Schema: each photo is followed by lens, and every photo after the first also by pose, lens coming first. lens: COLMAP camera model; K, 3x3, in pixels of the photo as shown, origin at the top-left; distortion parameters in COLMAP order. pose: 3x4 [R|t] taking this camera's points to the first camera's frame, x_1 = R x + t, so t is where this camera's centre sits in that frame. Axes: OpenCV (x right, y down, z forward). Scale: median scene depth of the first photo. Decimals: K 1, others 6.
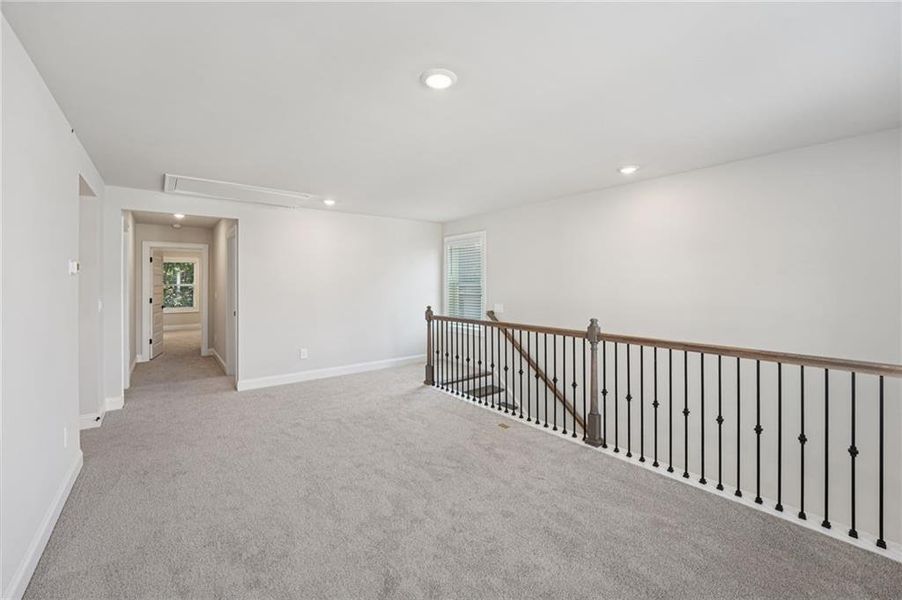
lens RADIAL K [[366.2, 0, 451.0], [0, 366.2, 300.0], [0, 0, 1]] dist [-0.023624, 0.000053]
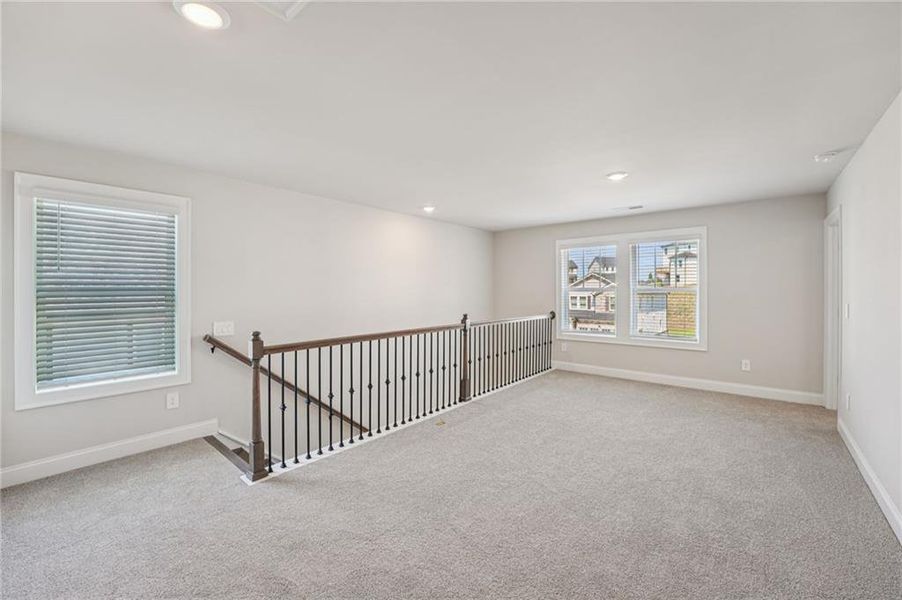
lens RADIAL K [[373.5, 0, 448.1], [0, 373.5, 293.6], [0, 0, 1]] dist [-0.024155, 0.000243]
pose [[-0.203162, -0.002066, 0.979143, -0.729734], [0.048901, 0.998728, 0.012254, -0.036080], [-0.977923, 0.050370, -0.202802, 0.936073]]
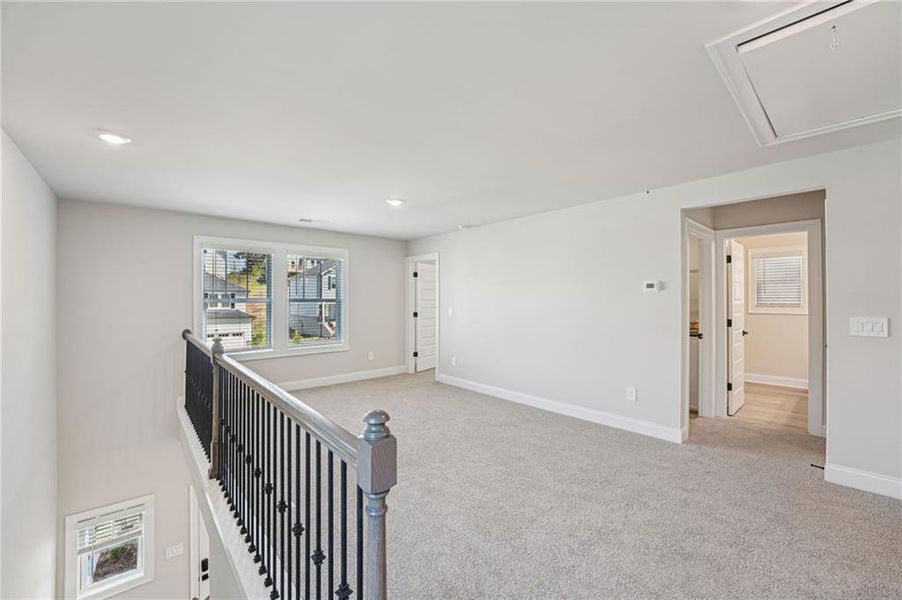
lens RADIAL K [[366.2, 0, 451.0], [0, 366.2, 300.0], [0, 0, 1]] dist [-0.023624, 0.000053]
pose [[-0.998237, 0.006404, -0.059009, -0.110531], [0.003868, 0.999068, 0.042991, -0.054418], [0.059229, 0.042687, -0.997331, 1.331895]]
